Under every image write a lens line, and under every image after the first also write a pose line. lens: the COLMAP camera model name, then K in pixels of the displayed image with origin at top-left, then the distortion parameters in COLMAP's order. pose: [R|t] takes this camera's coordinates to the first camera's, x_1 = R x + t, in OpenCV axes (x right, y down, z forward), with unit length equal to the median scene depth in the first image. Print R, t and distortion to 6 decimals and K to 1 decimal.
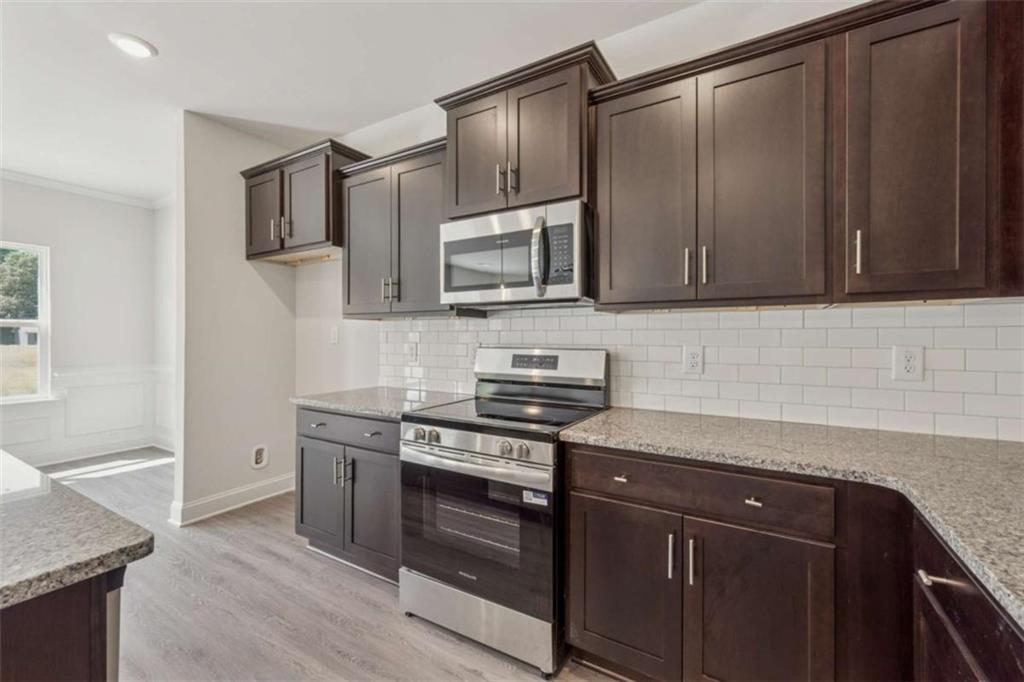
lens RADIAL K [[425.2, 0, 508.7], [0, 425.2, 335.8], [0, 0, 1]] dist [-0.000042, 0.000453]
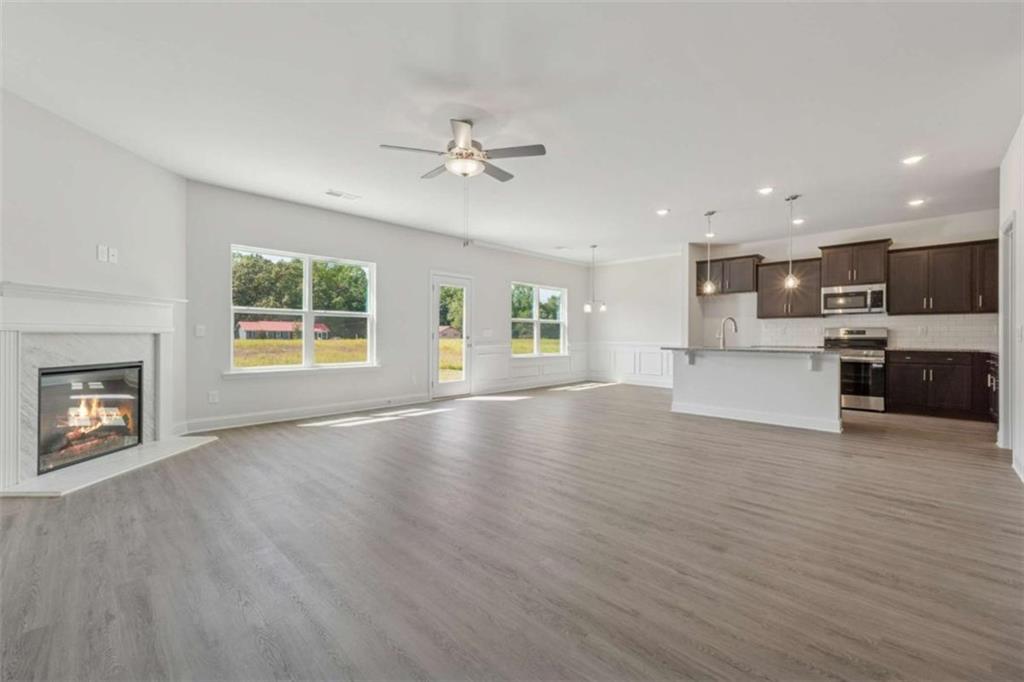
lens RADIAL K [[425.2, 0, 508.7], [0, 425.2, 335.8], [0, 0, 1]] dist [-0.000042, 0.000453]
pose [[0.973042, -0.000756, -0.230625, -1.683005], [0.002152, 0.999981, 0.005802, 0.065330], [0.230616, -0.006142, 0.973025, -2.561785]]
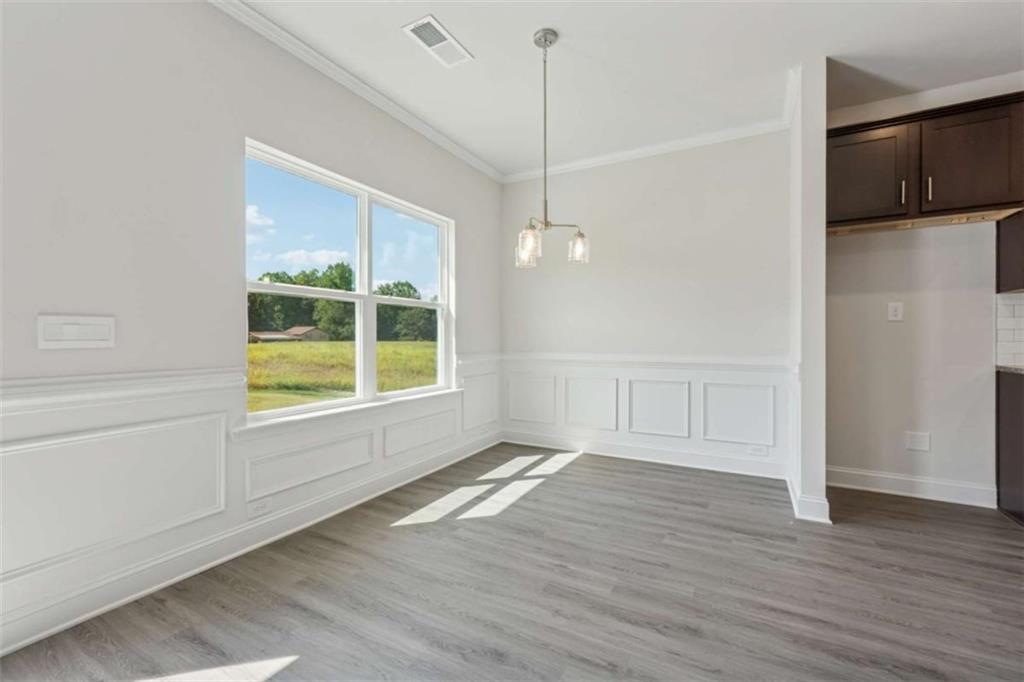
lens RADIAL K [[434.3, 0, 509.7], [0, 434.3, 338.5], [0, 0, 1]] dist [0.003797, 0.000343]
pose [[0.999213, -0.005641, 0.039275, -1.963168], [0.005259, 0.999938, 0.009823, 0.066513], [-0.039328, -0.009609, 0.999180, 0.157268]]
